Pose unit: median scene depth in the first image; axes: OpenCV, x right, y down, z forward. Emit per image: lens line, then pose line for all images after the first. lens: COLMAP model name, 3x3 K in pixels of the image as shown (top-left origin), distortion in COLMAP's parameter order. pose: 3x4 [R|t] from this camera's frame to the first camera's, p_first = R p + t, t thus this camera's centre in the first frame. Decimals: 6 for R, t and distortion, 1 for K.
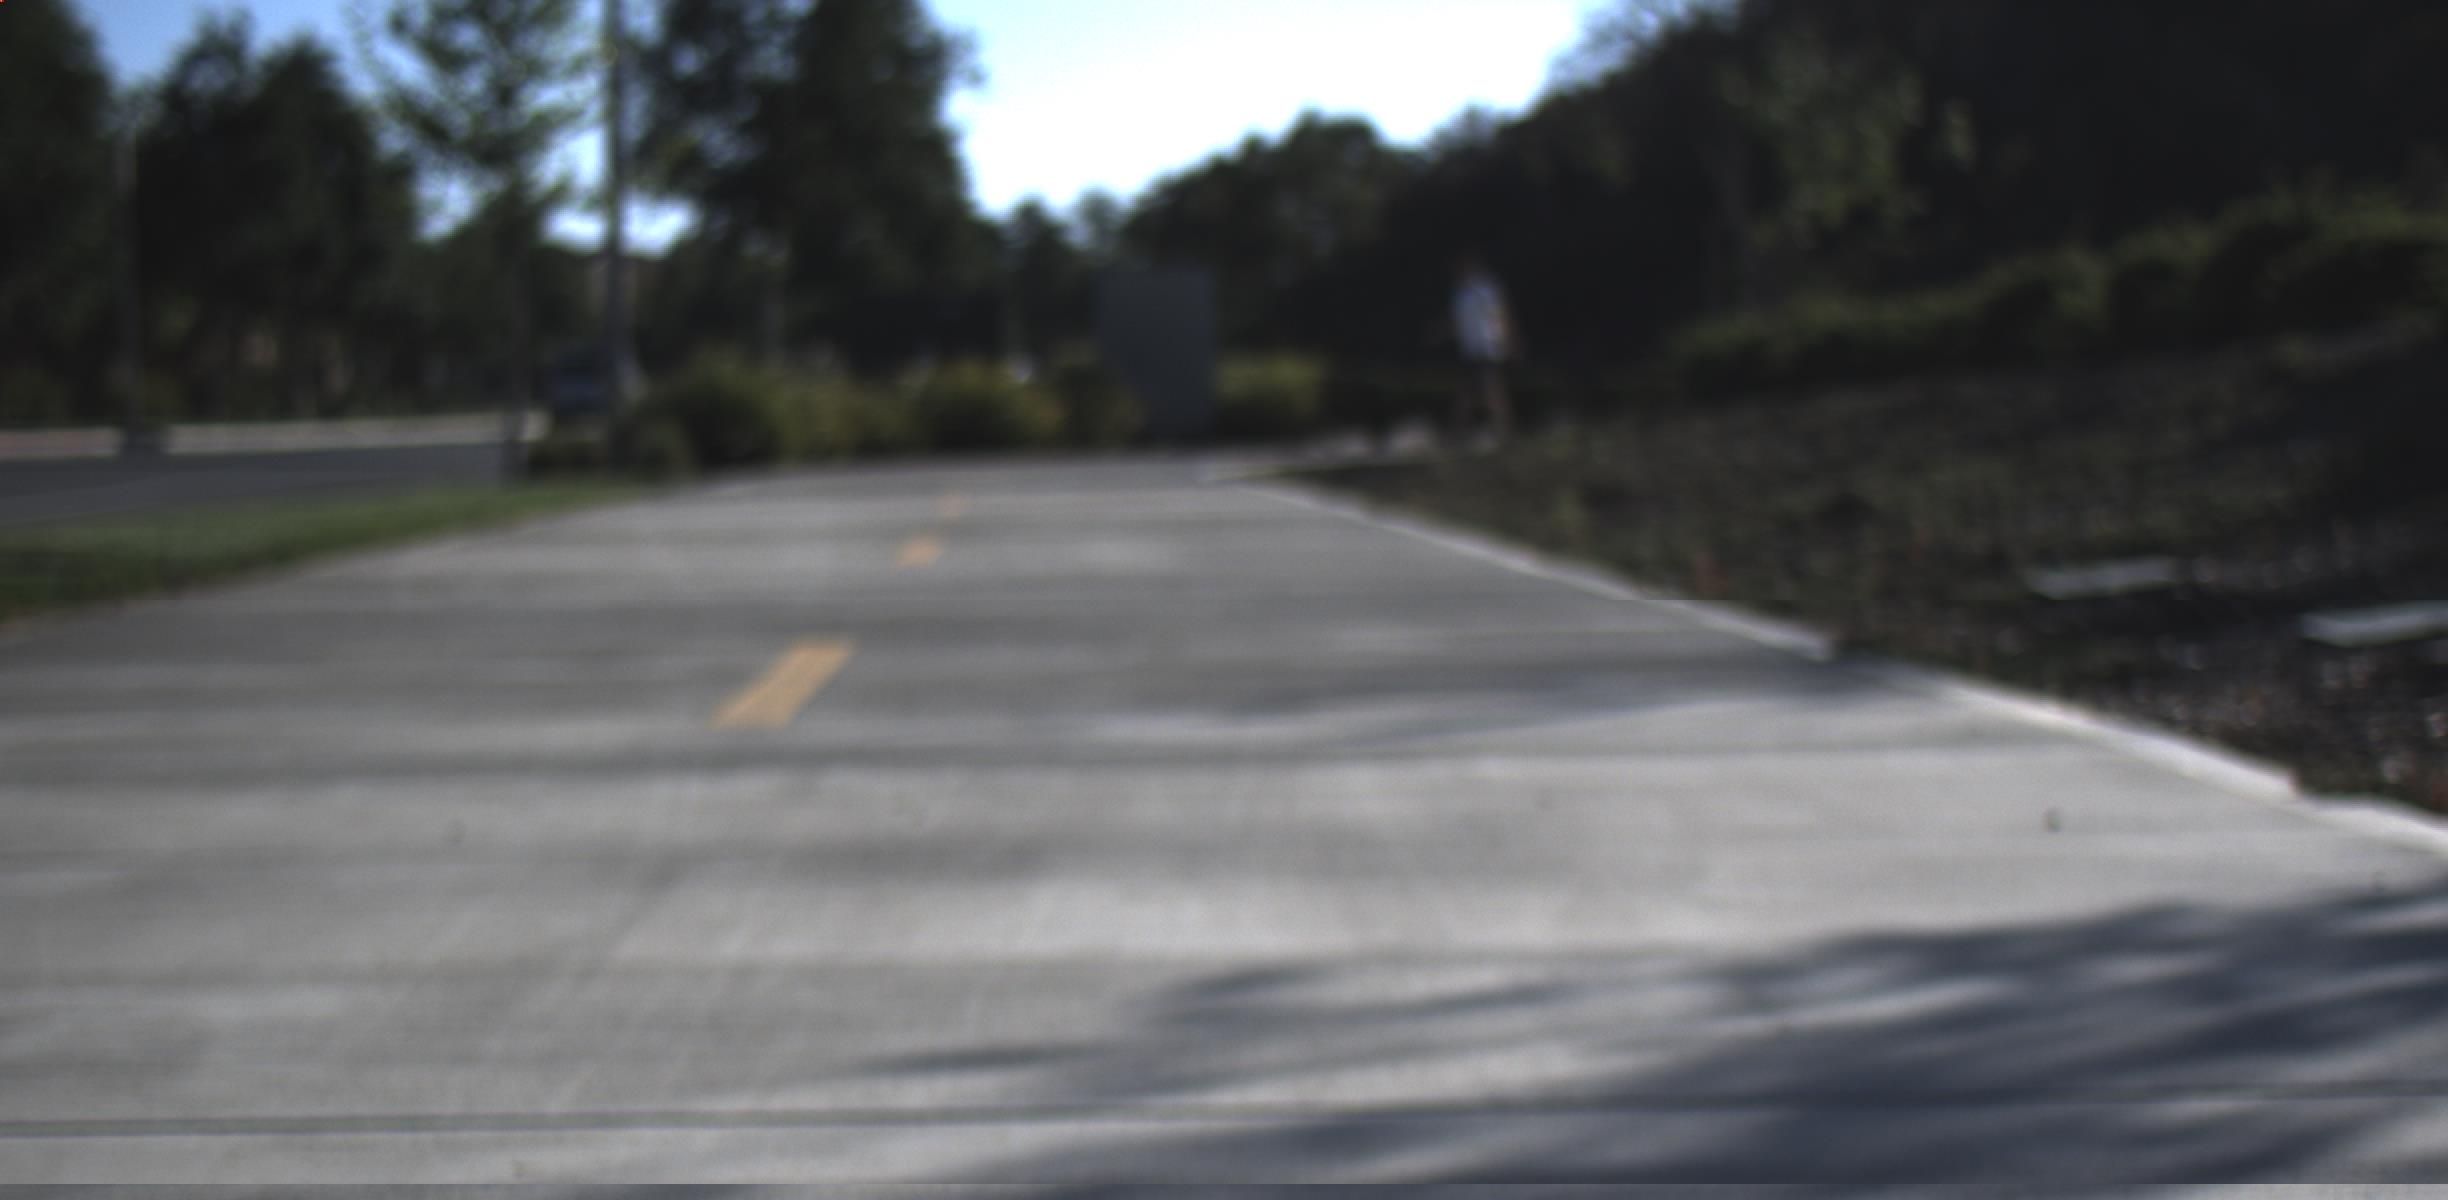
lens RADIAL K [[14167.3, 0, 1224.0], [0, 14167.3, 600.0], [0, 0, 1]] dist [2.274168, 26.025345]
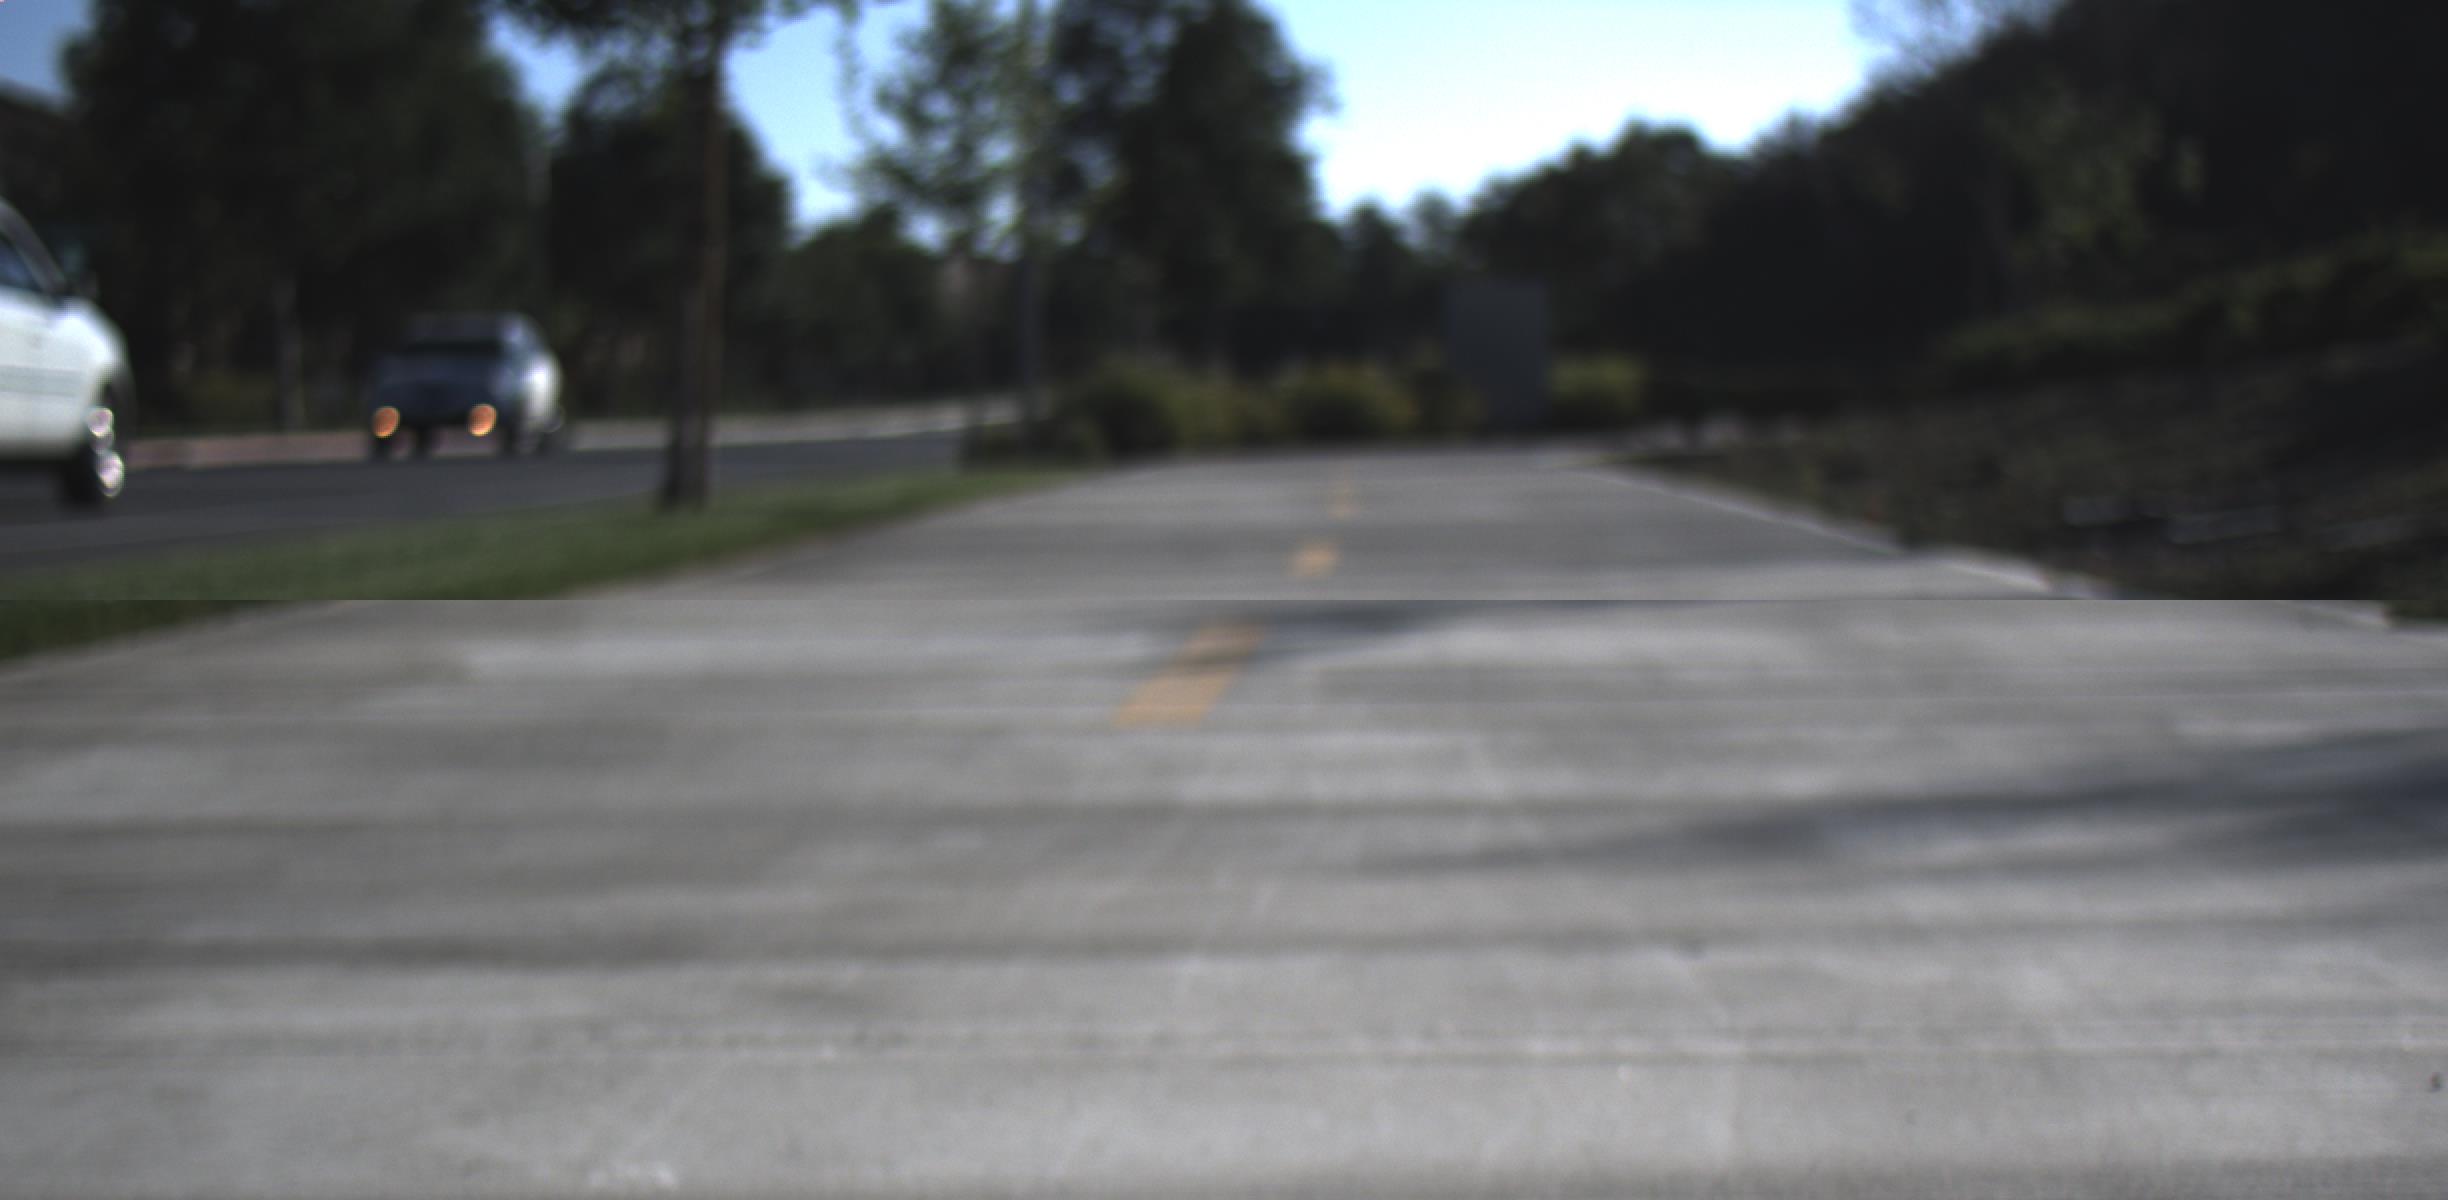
lens RADIAL K [[14167.3, 0, 1224.0], [0, 14167.3, 600.0], [0, 0, 1]] dist [2.274168, 26.025345]
pose [[0.999721, -0.002951, -0.023429, -0.000015], [0.002957, 0.999996, 0.000235, 0.001897], [0.023429, -0.000304, 0.999725, -0.141864]]
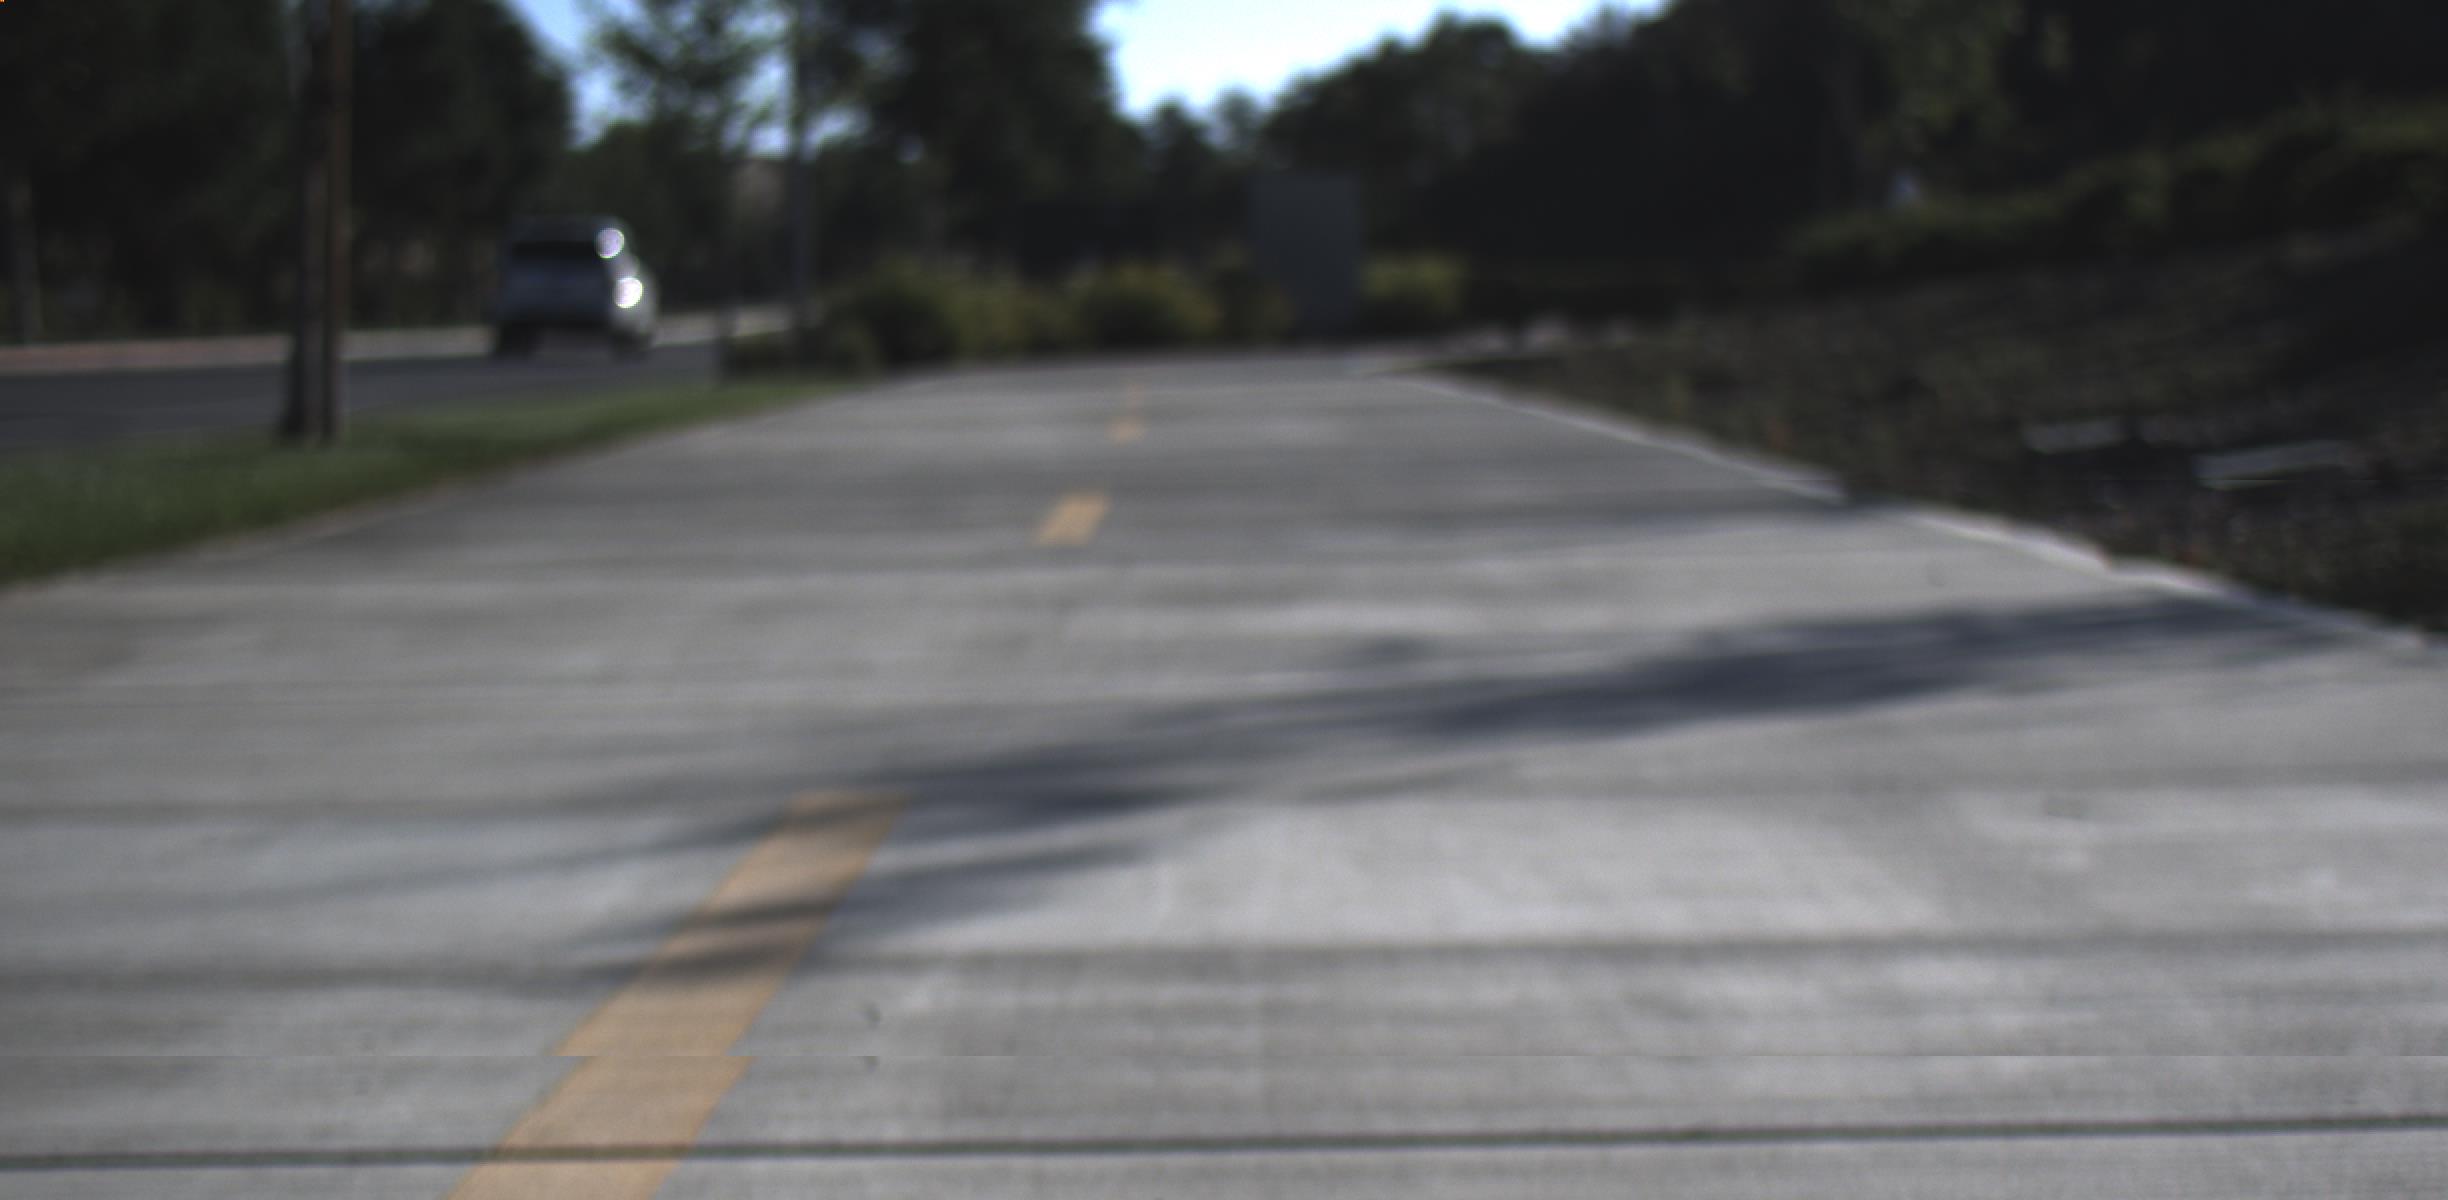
lens RADIAL K [[14167.3, 0, 1224.0], [0, 14167.3, 600.0], [0, 0, 1]] dist [2.274168, 26.025345]
pose [[0.999909, -0.009102, -0.009914, -0.000555], [0.009173, 0.999932, 0.007150, 0.000763], [0.009849, -0.007240, 0.999925, -0.062376]]
